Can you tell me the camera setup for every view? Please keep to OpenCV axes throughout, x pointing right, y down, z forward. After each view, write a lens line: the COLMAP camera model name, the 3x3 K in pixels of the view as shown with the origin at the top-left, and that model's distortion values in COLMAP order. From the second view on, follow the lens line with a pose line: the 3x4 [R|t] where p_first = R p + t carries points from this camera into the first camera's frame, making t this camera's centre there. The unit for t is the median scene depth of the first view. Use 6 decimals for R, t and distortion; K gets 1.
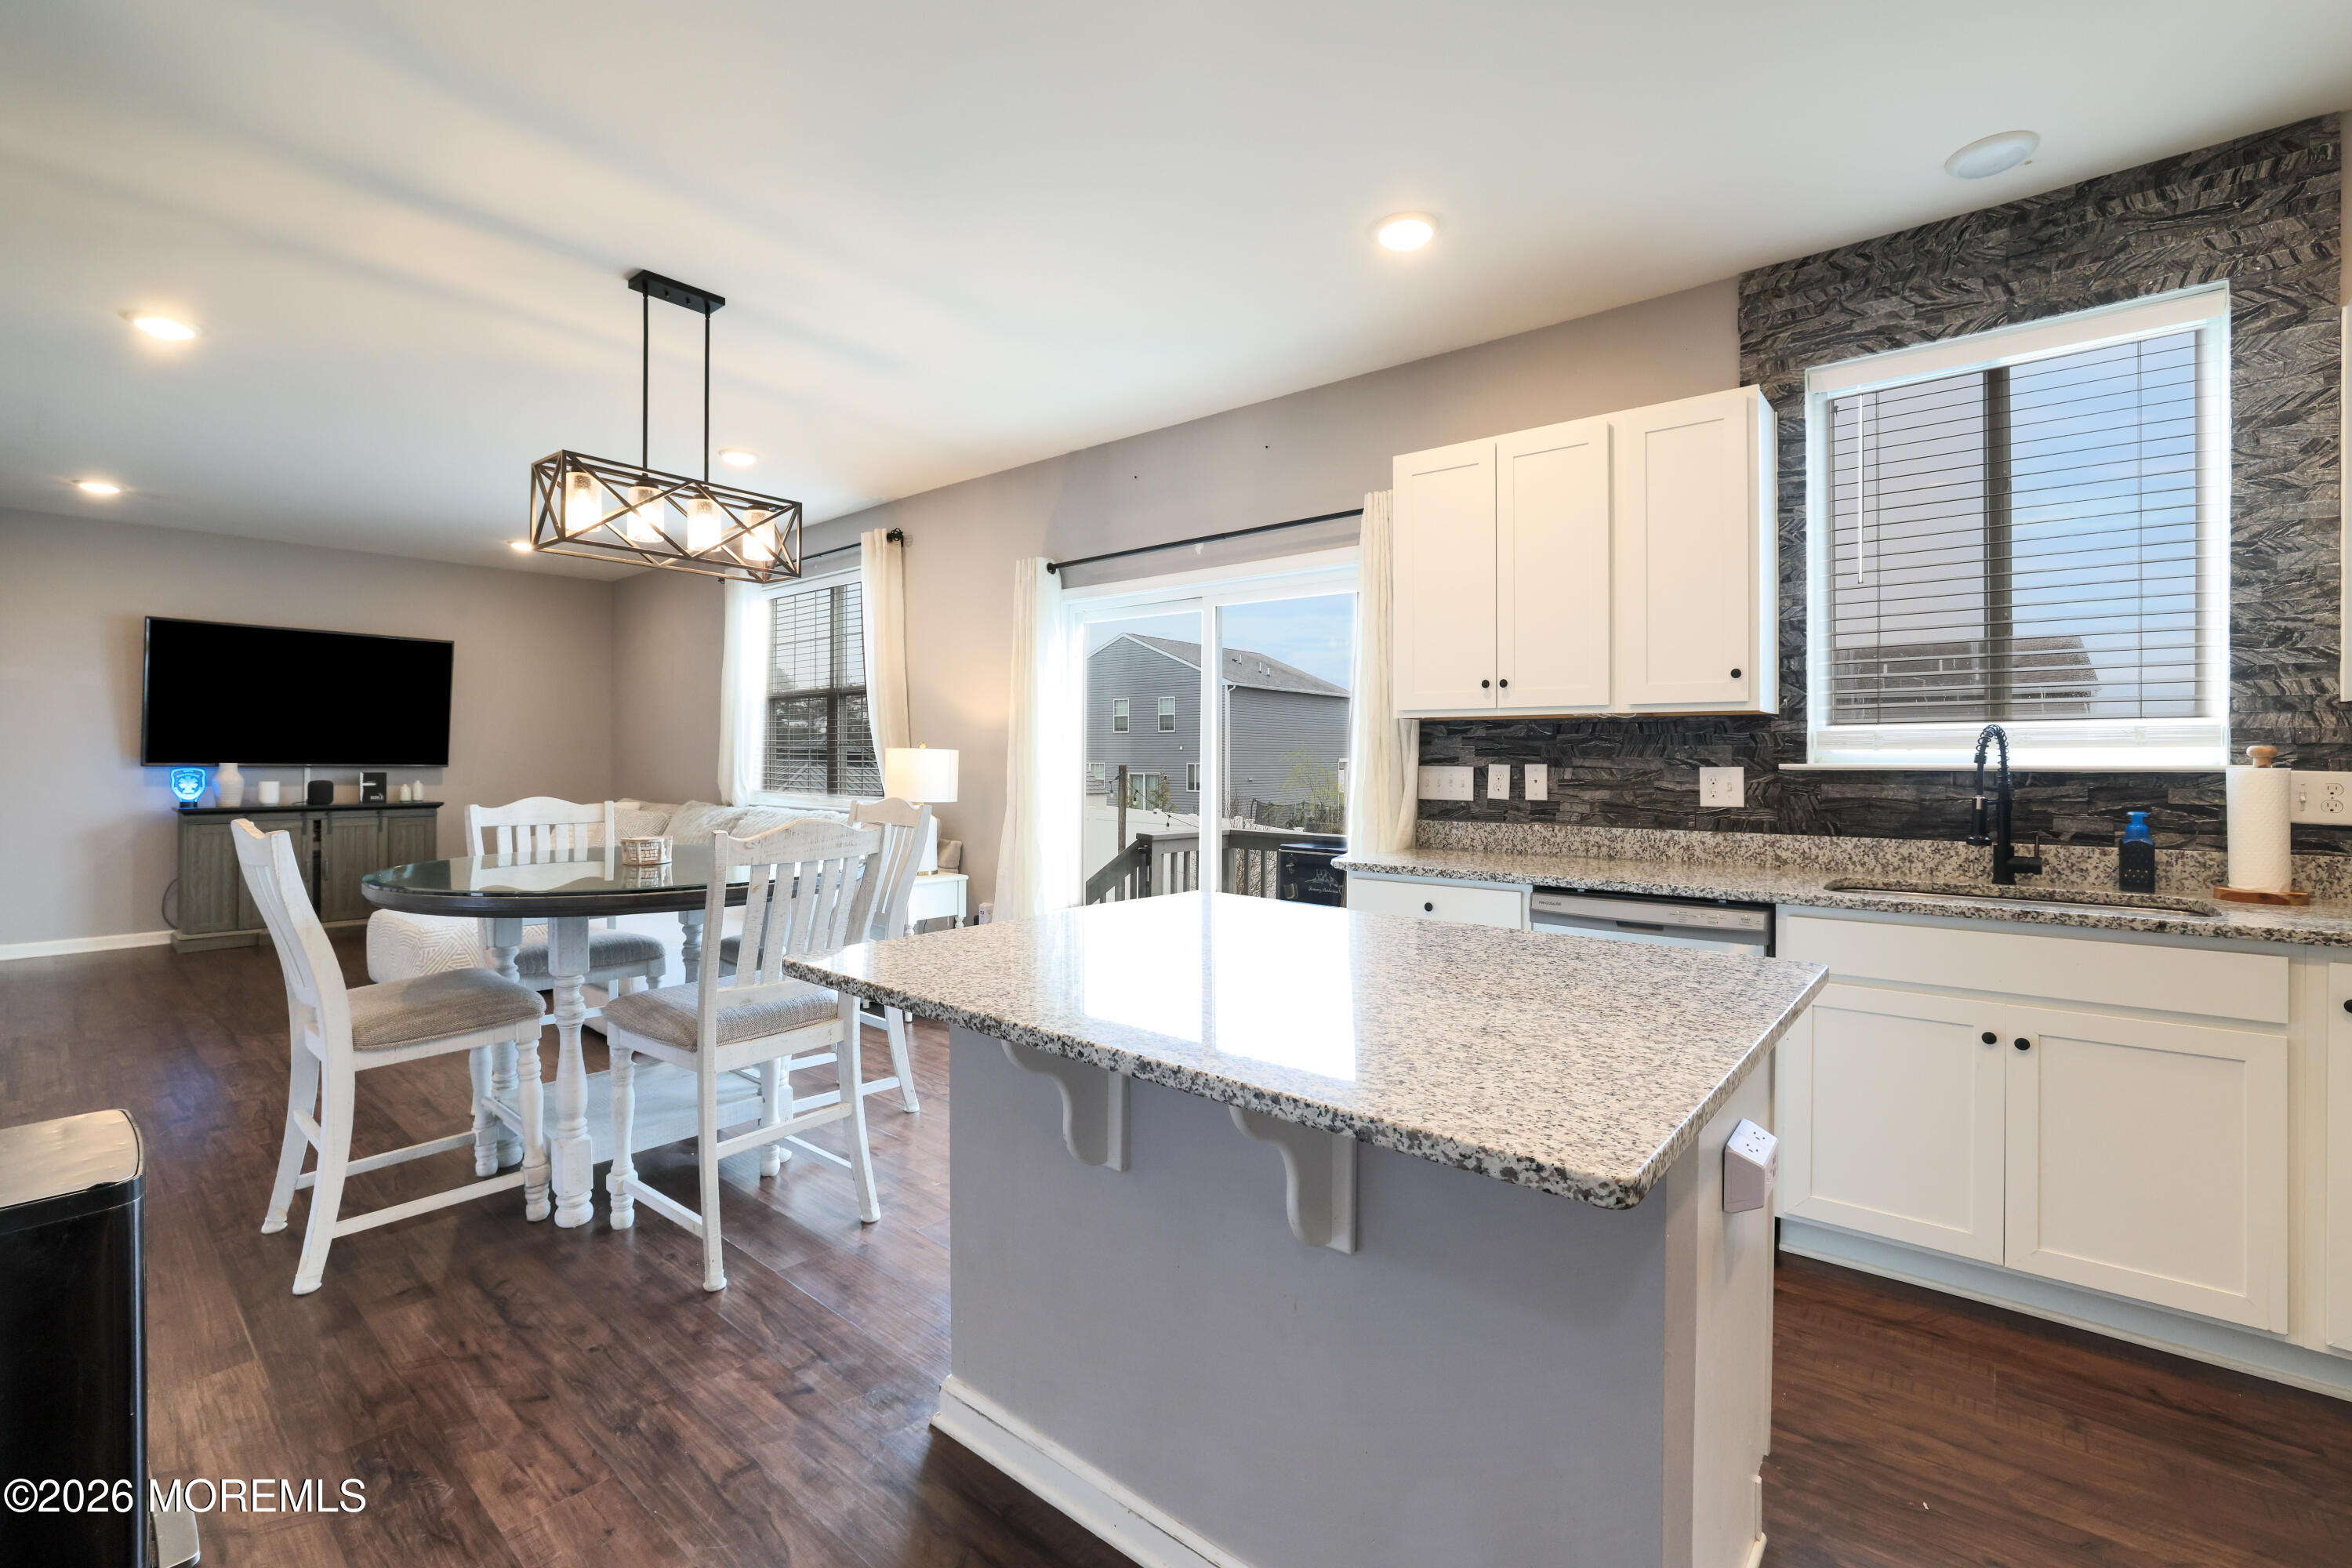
lens RADIAL K [[998.4, 0, 1165.2], [0, 998.4, 752.5], [0, 0, 1]] dist [-0.038642, 0.012365]
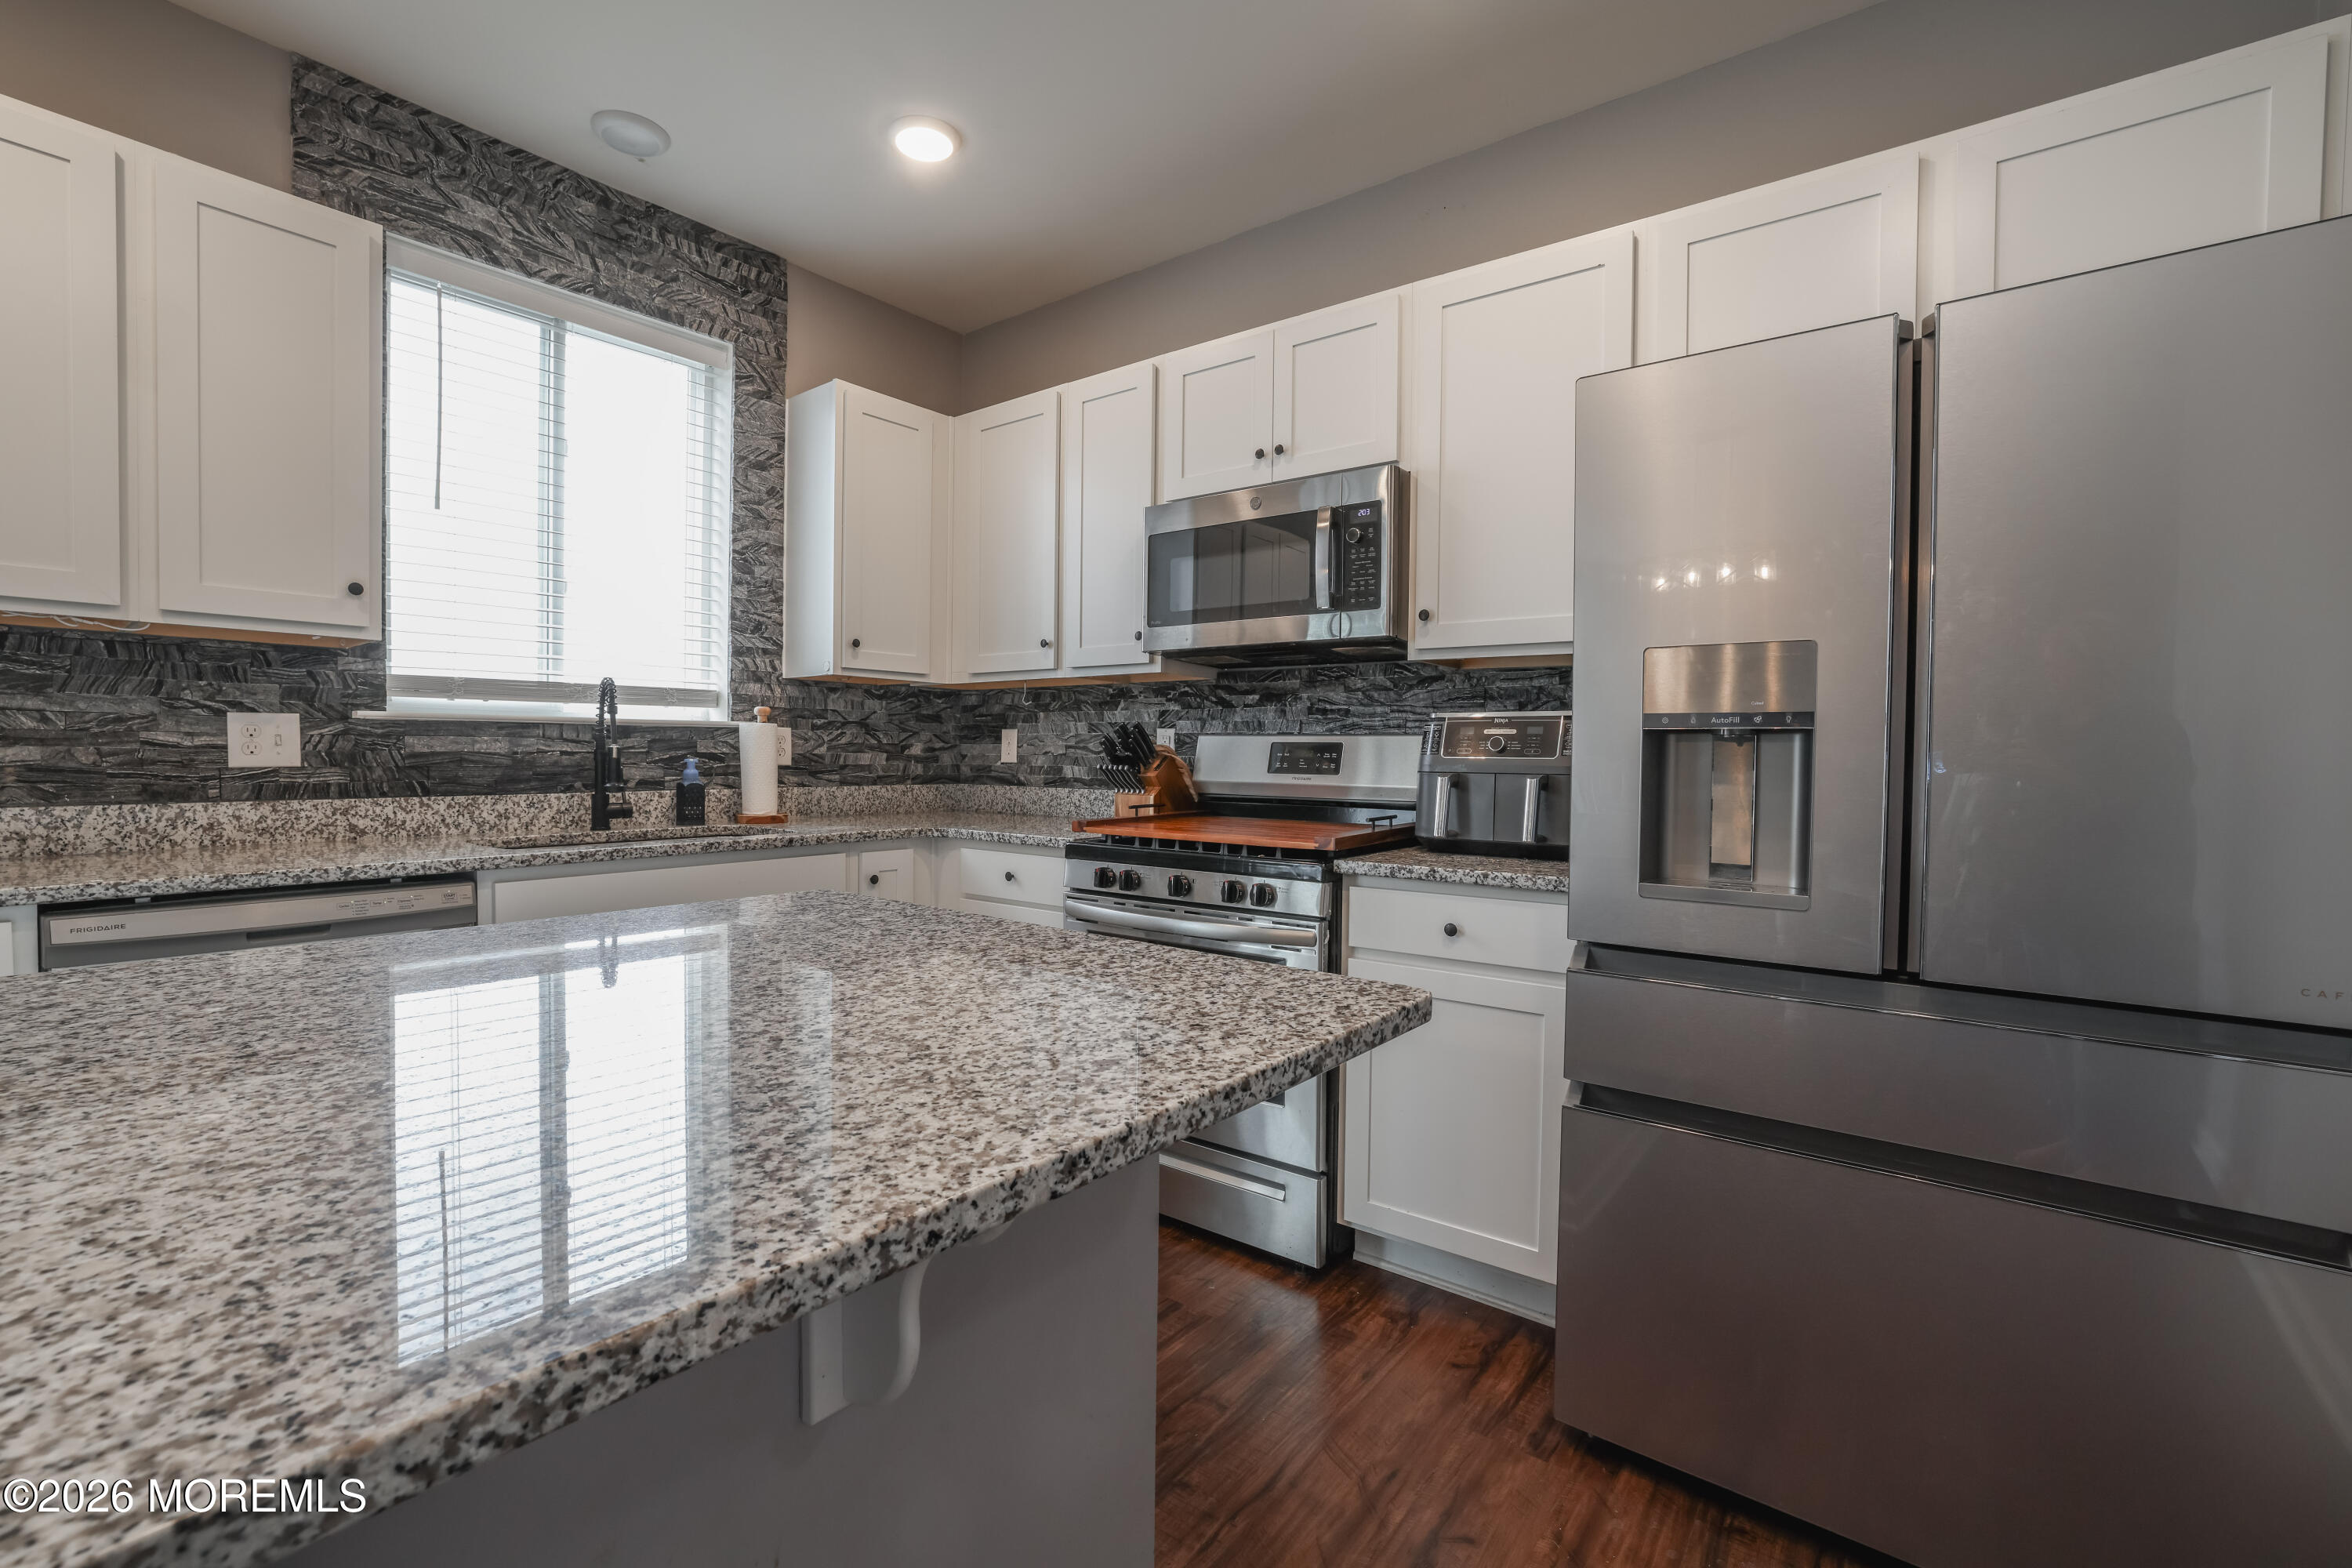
lens RADIAL K [[1012.7, 0, 1169.9], [0, 1012.7, 776.7], [0, 0, 1]] dist [-0.042504, 0.015731]
pose [[-0.045298, -0.023778, 0.998690, -0.240356], [-0.014813, 0.999623, 0.023128, 0.041615], [-0.998864, -0.013746, -0.045633, 0.424212]]
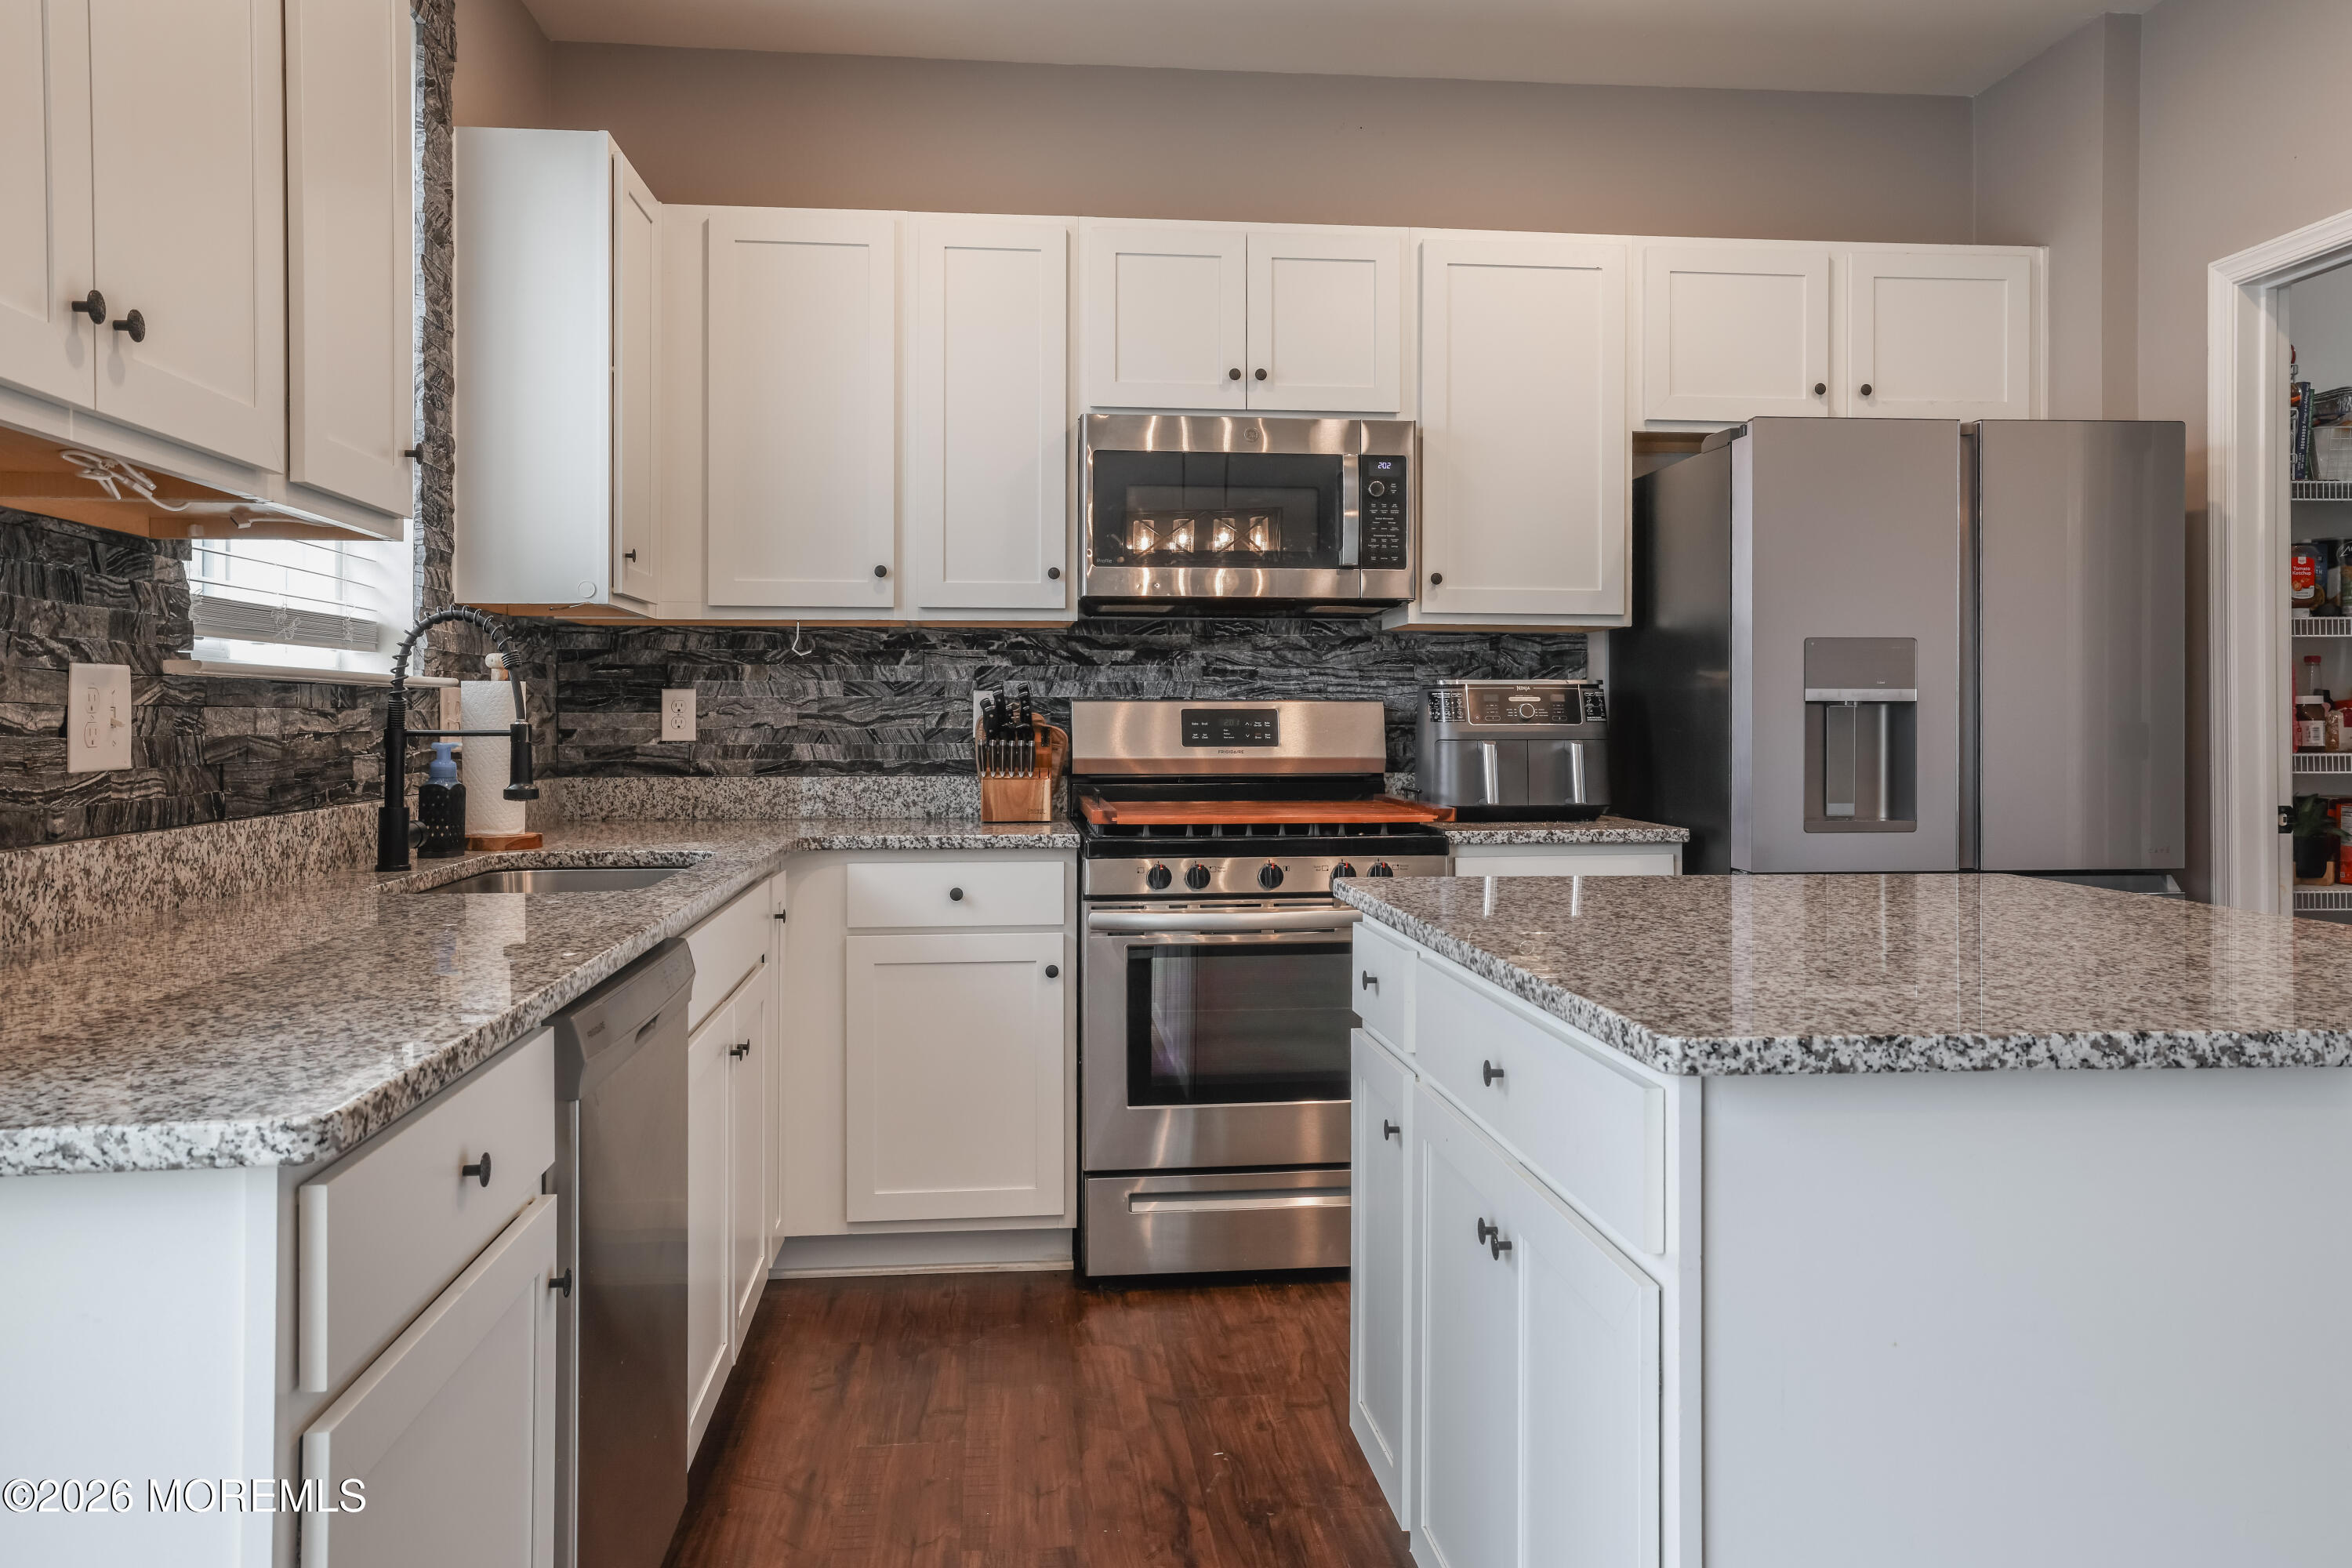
lens RADIAL K [[1751.7, 0, 1167.5], [0, 1751.7, 716.8], [0, 0, 1]] dist [0.028005, 0.004642]
pose [[-0.726769, 0.001799, 0.686880, -0.220998], [-0.002841, 0.999980, -0.005626, 0.043701], [-0.686876, -0.006040, -0.726749, 1.415019]]
